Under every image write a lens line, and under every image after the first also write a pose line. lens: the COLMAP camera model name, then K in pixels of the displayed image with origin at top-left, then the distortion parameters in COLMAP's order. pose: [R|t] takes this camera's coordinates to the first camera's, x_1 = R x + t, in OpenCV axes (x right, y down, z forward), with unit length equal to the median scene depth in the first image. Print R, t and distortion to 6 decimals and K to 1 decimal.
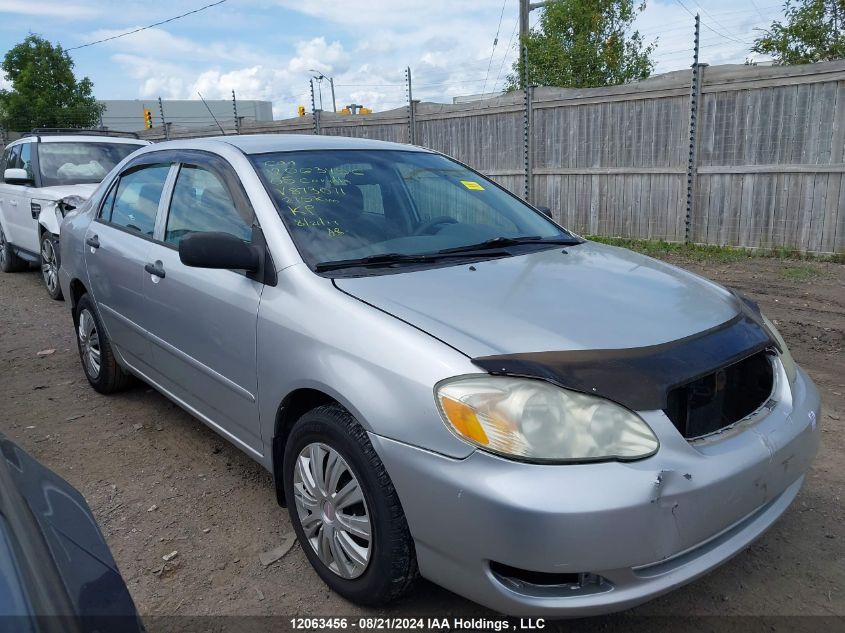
lens RADIAL K [[763.2, 0, 422.5], [0, 763.2, 316.5], [0, 0, 1]] dist [0.076949, -0.114291]
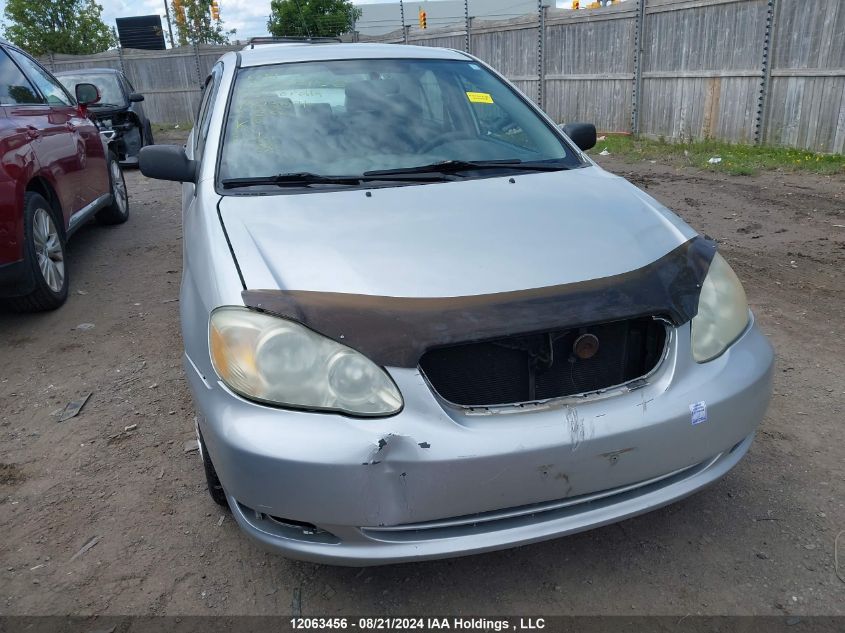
lens RADIAL K [[763.2, 0, 422.5], [0, 763.2, 316.5], [0, 0, 1]] dist [0.076949, -0.114291]
pose [[0.898886, 0.128927, -0.418787, 0.191899], [-0.075231, 0.986951, 0.142365, -0.018856], [0.431677, -0.096464, 0.896856, 0.058411]]
